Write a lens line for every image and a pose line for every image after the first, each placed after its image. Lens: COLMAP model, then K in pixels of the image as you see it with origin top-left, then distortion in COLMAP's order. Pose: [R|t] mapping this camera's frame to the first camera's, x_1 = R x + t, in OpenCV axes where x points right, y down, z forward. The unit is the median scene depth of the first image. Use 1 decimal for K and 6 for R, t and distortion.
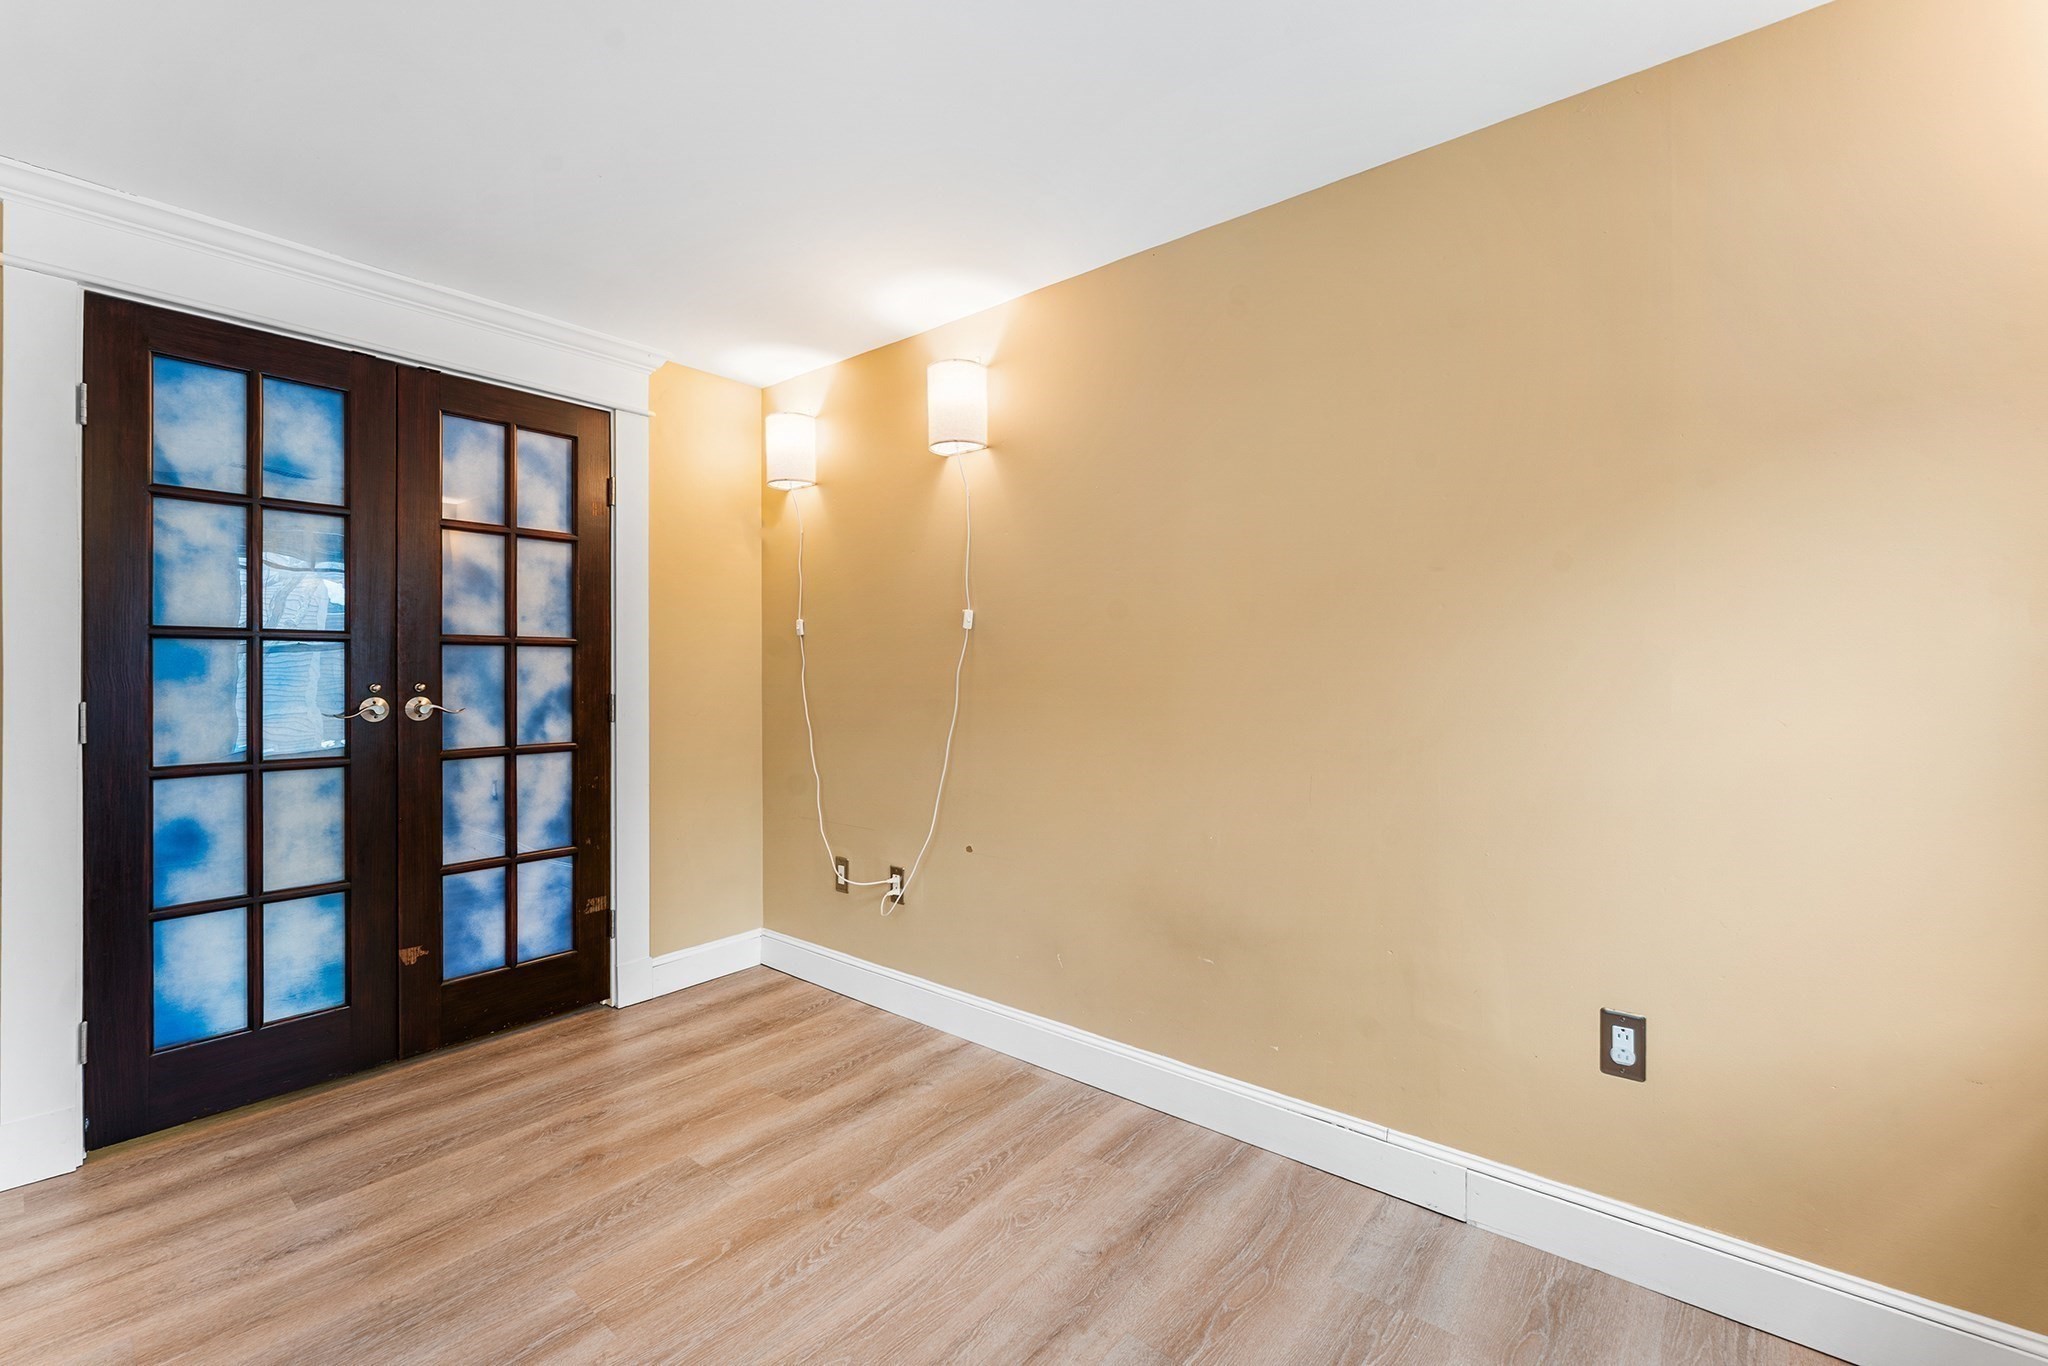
lens RADIAL K [[852.8, 0, 1017.5], [0, 852.8, 669.3], [0, 0, 1]] dist [-0.000081, 0.000140]
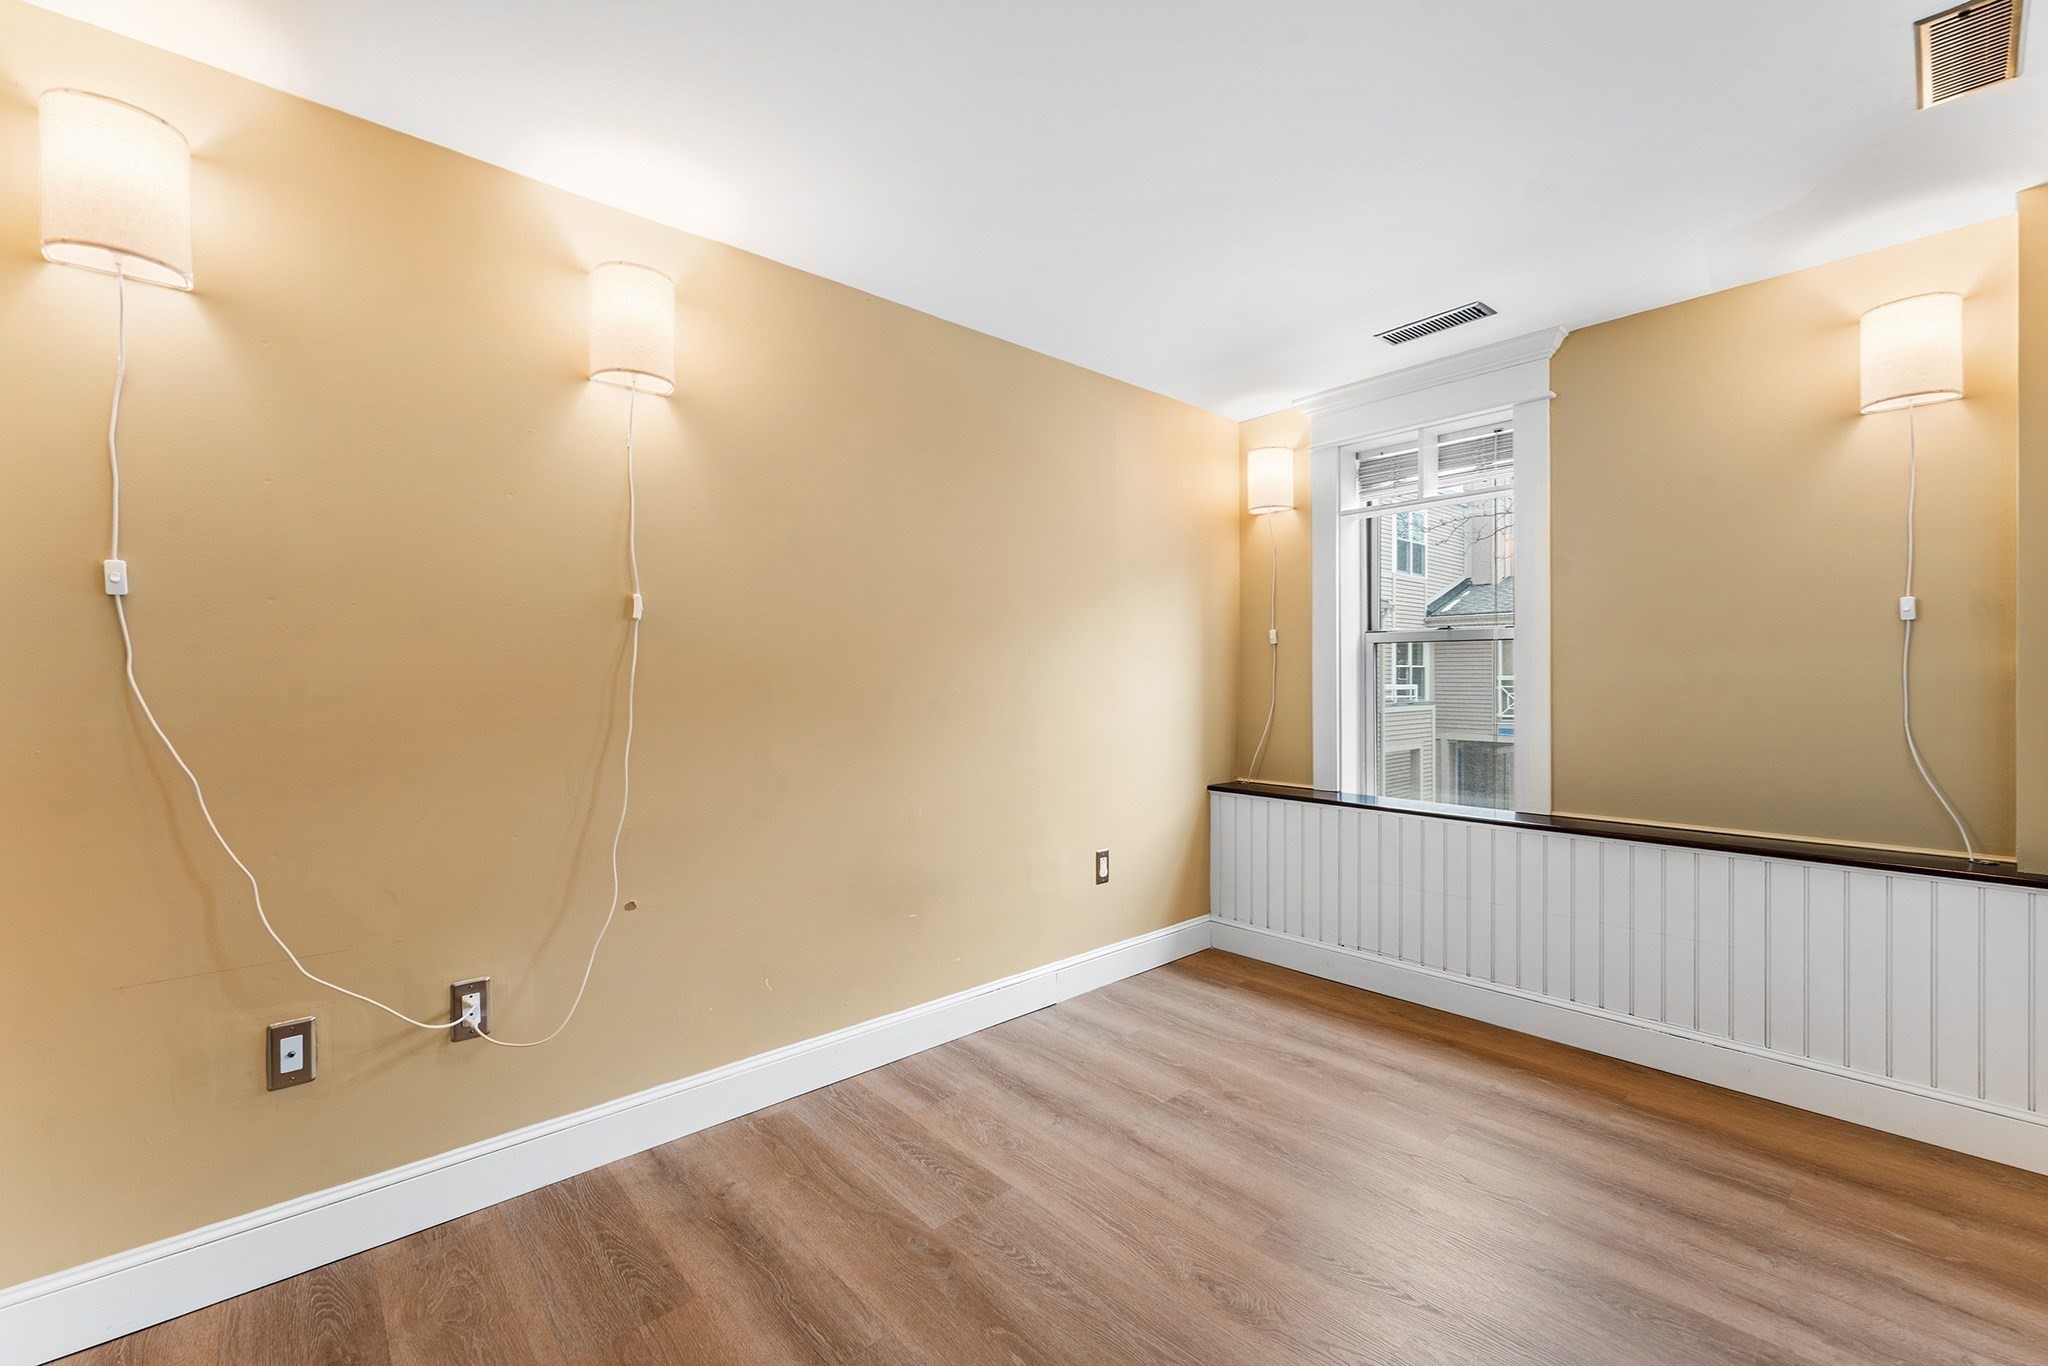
lens RADIAL K [[859.6, 0, 1024.0], [0, 859.6, 683.0], [0, 0, 1]] dist [0.000299, 0.000175]
pose [[0.151847, -0.004307, 0.988395, -0.818537], [-0.001434, 0.999988, 0.004578, 0.006605], [-0.988403, -0.002112, 0.151839, 0.570634]]
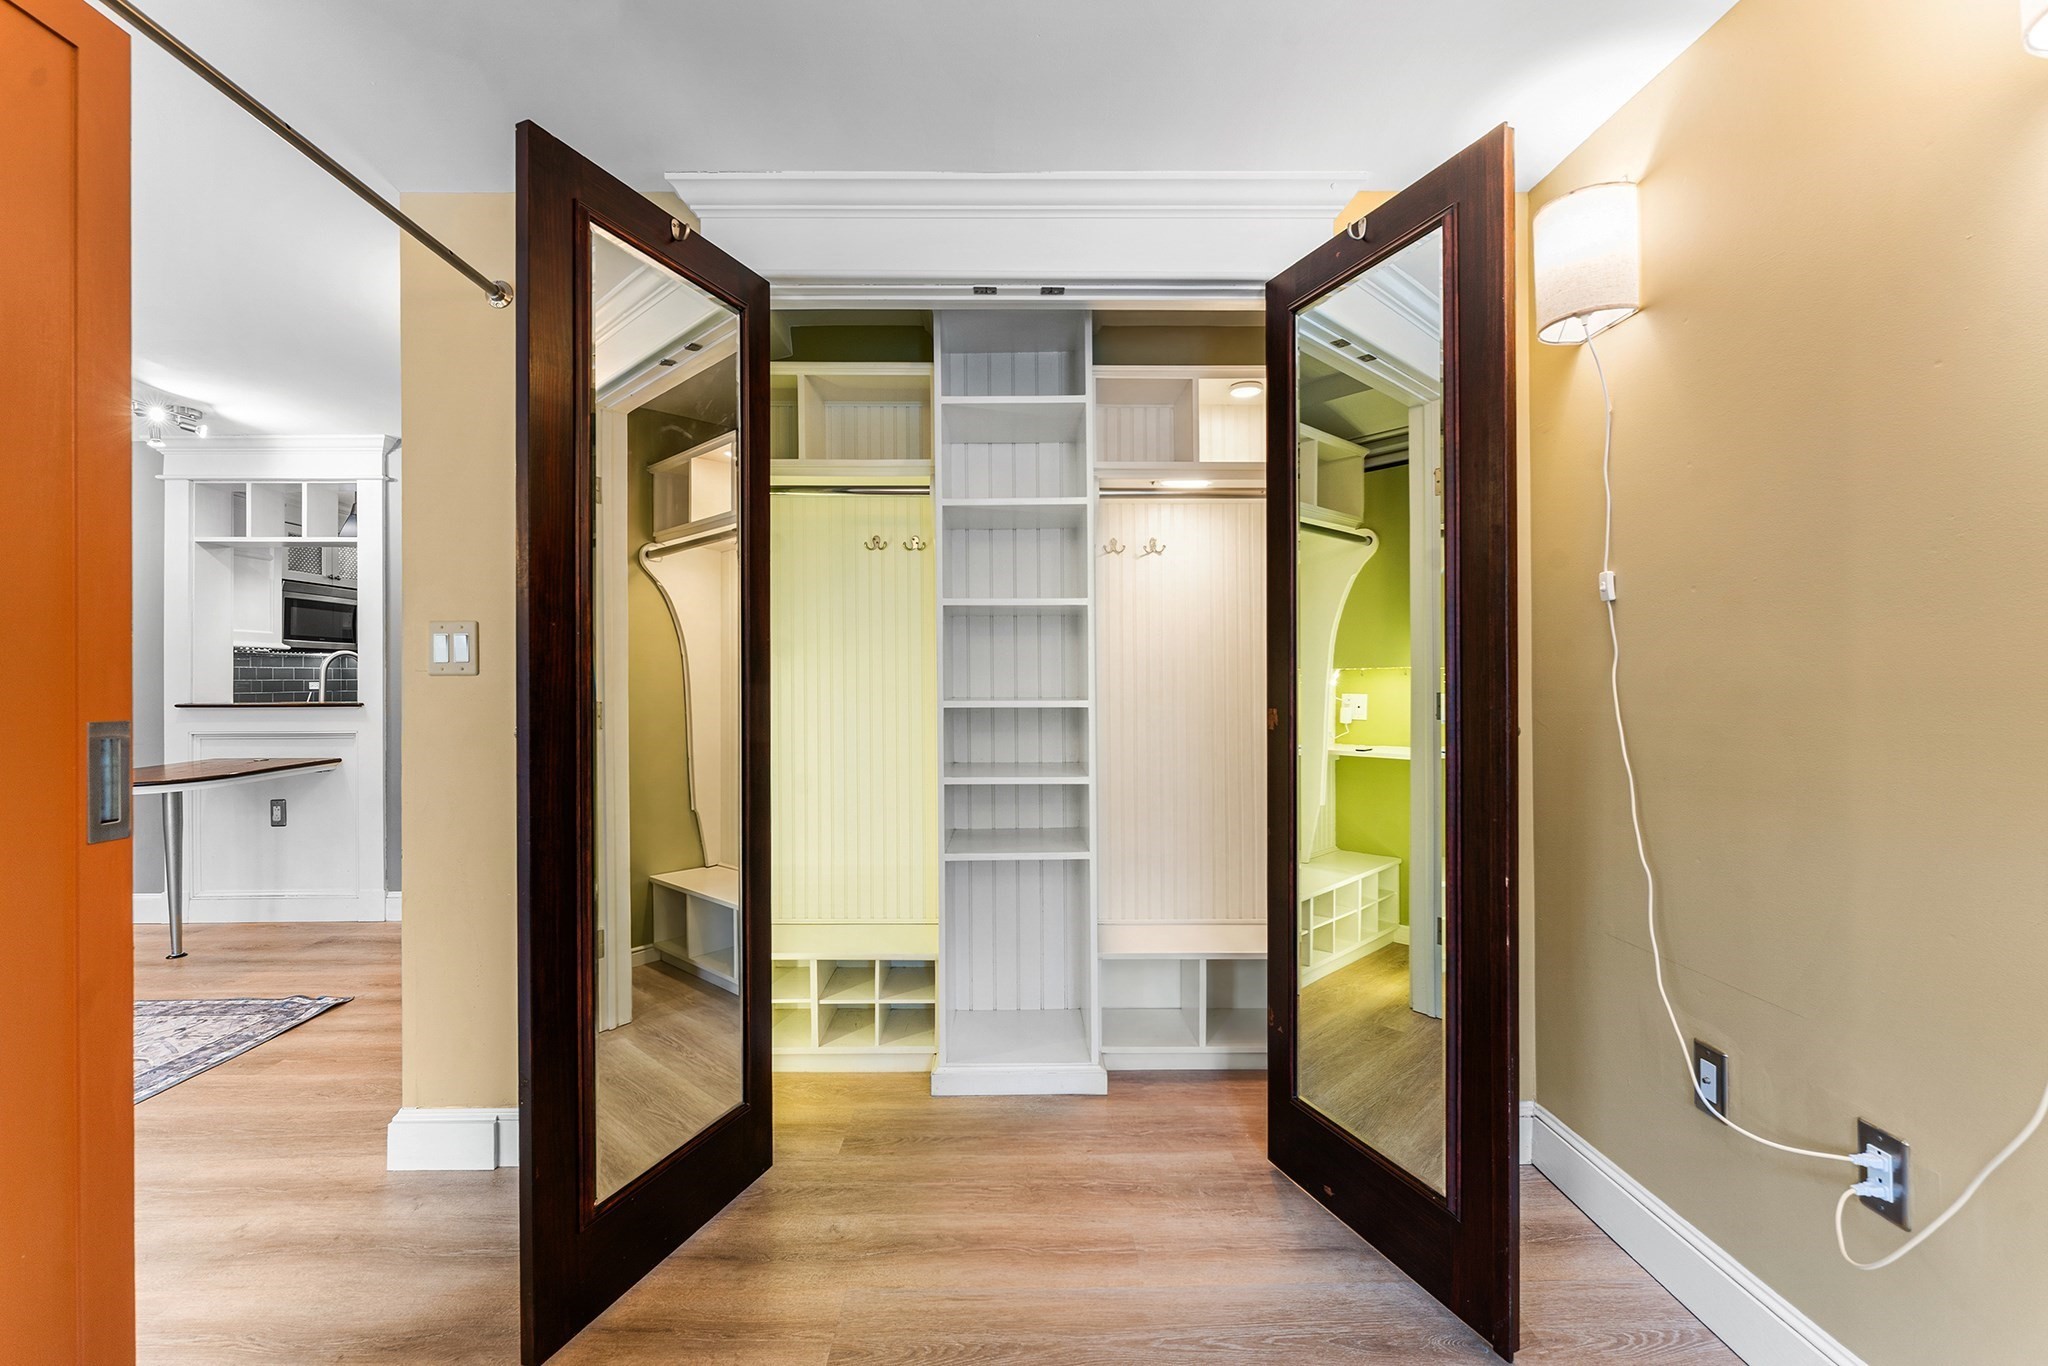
lens RADIAL K [[837.9, 0, 1021.9], [0, 837.9, 672.2], [0, 0, 1]] dist [-0.008056, 0.000056]
pose [[0.653108, -0.006745, -0.757235, -0.122270], [0.006905, 0.999972, -0.002951, 0.006560], [0.757234, -0.003301, 0.653136, 0.476438]]
